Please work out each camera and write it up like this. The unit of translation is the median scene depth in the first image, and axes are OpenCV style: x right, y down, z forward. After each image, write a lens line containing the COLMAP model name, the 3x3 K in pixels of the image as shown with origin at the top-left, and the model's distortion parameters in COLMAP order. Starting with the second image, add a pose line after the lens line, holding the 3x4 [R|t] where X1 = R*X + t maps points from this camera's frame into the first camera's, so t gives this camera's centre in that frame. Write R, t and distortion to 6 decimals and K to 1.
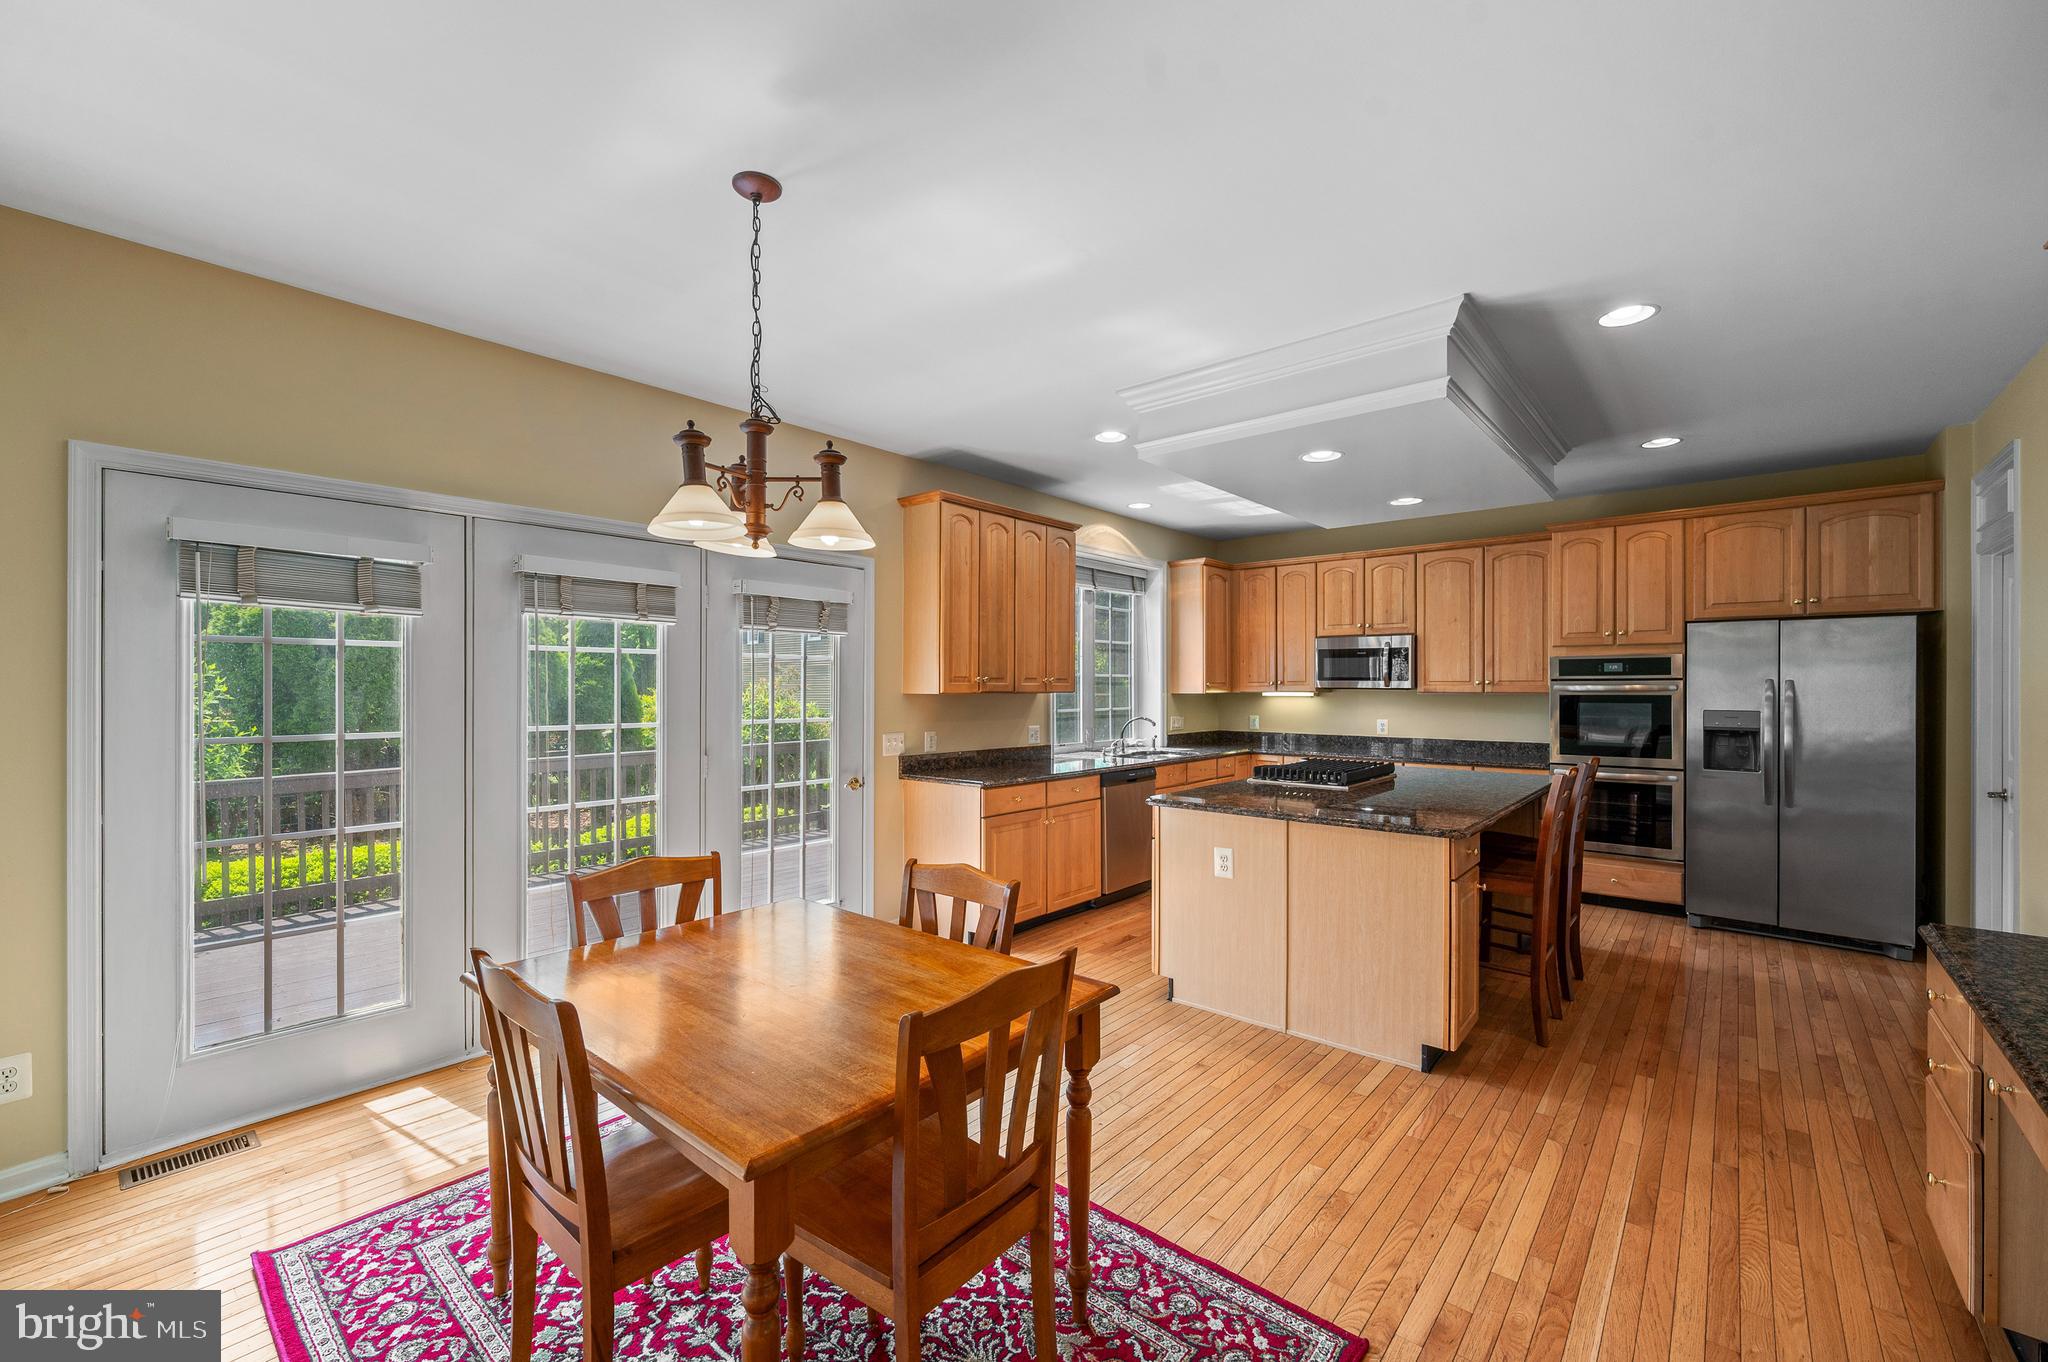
lens RADIAL K [[844.2, 0, 1017.4], [0, 844.2, 684.2], [0, 0, 1]] dist [0.001170, 0.000158]
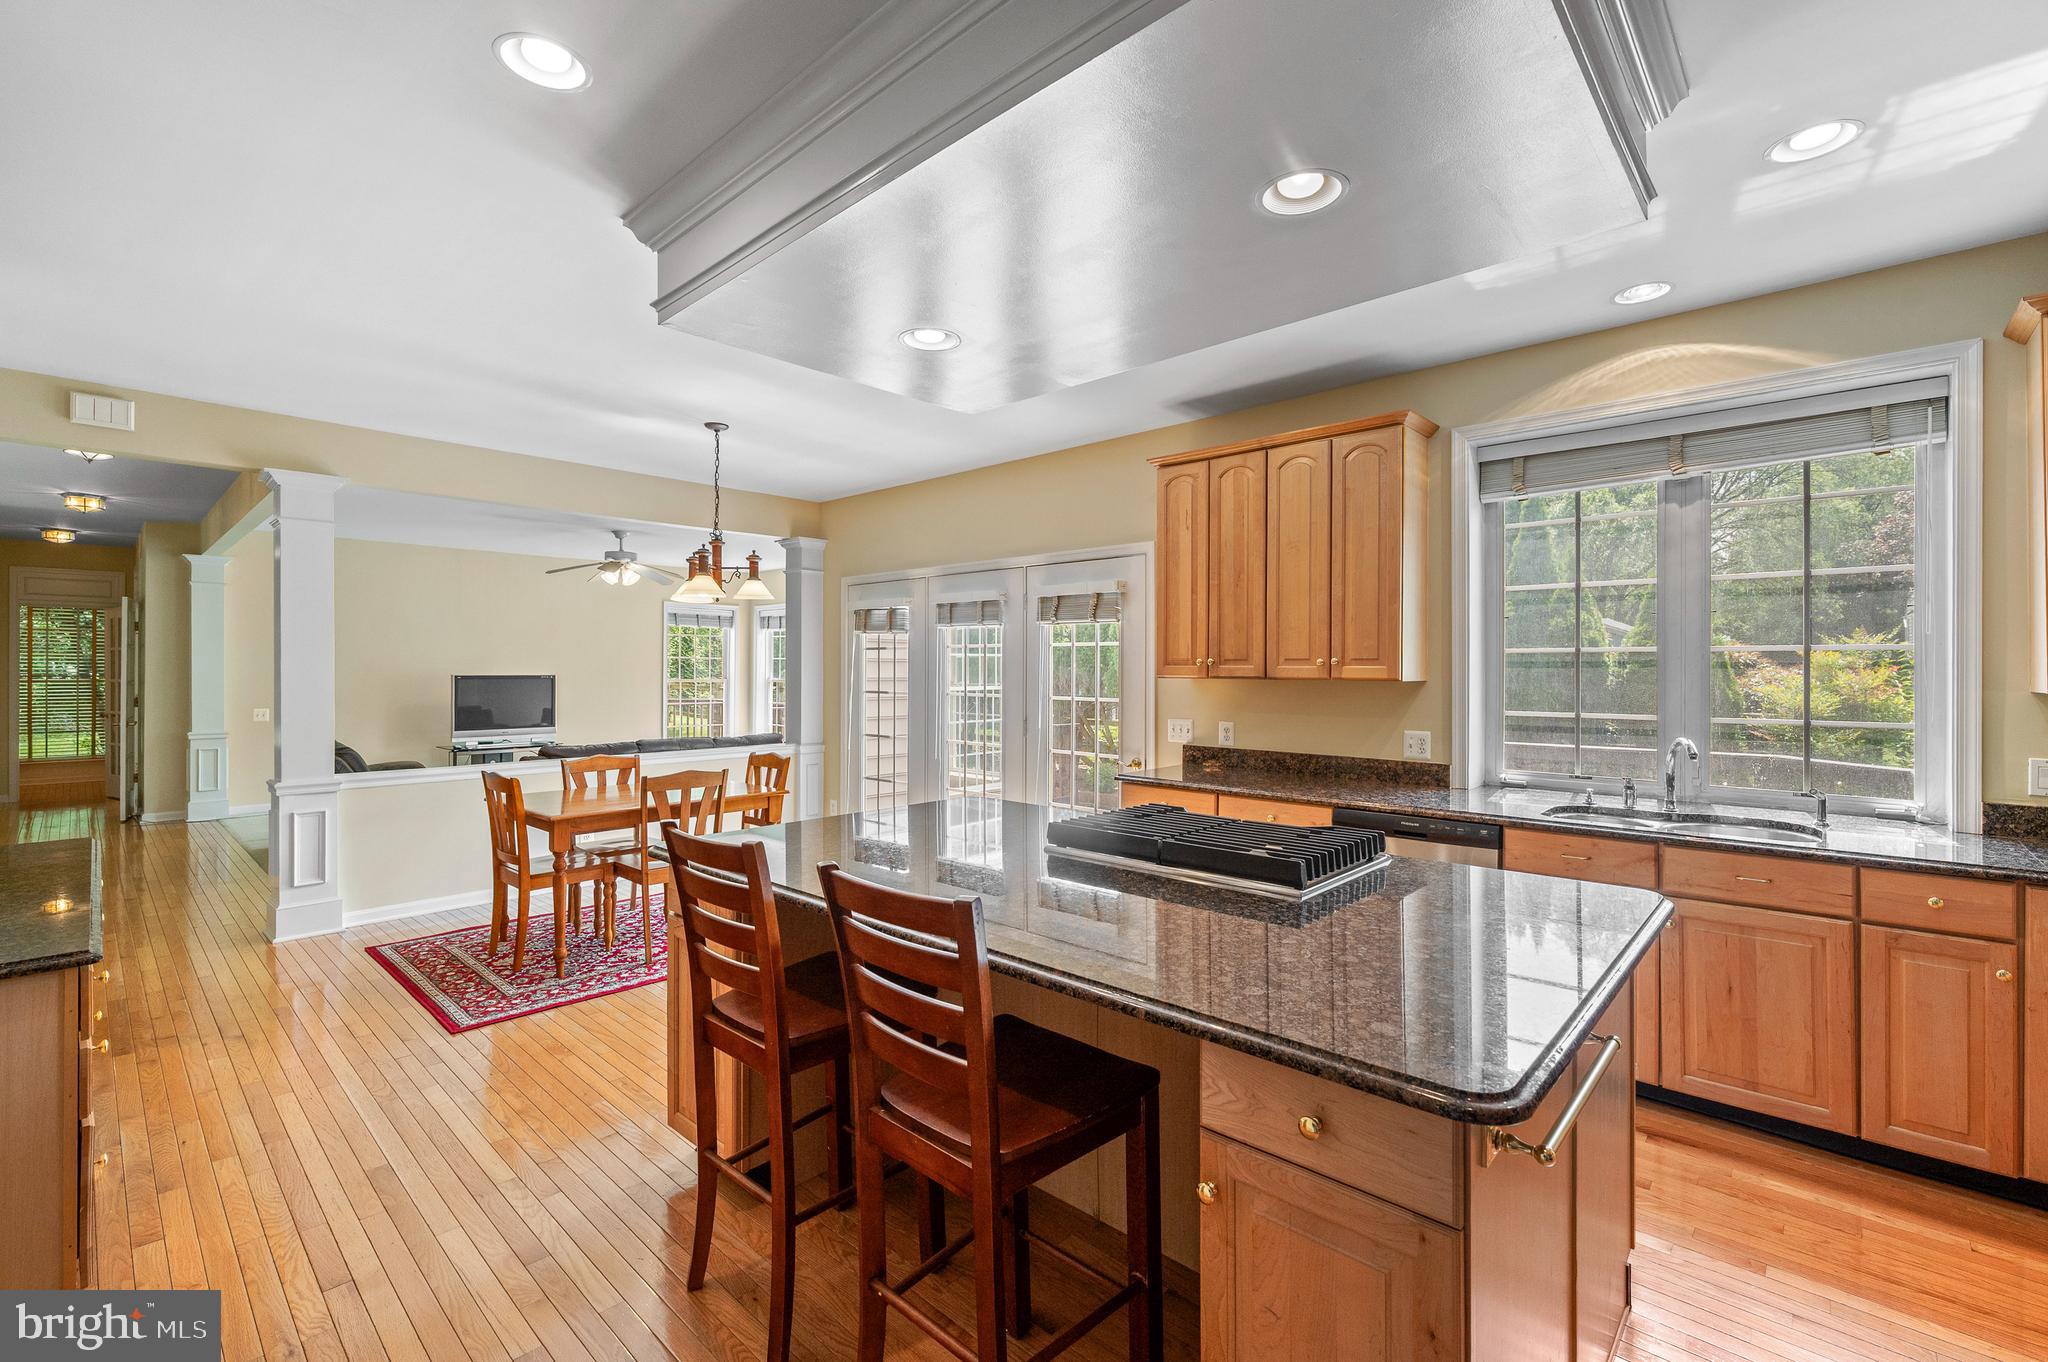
lens RADIAL K [[879.0, 0, 1034.2], [0, 879.0, 669.7], [0, 0, 1]] dist [0.004672, -0.000311]
pose [[-0.032489, -0.001757, -0.999471, 1.094722], [-0.002060, 0.999996, -0.001691, 0.005190], [0.999470, 0.002004, -0.032492, 1.118207]]
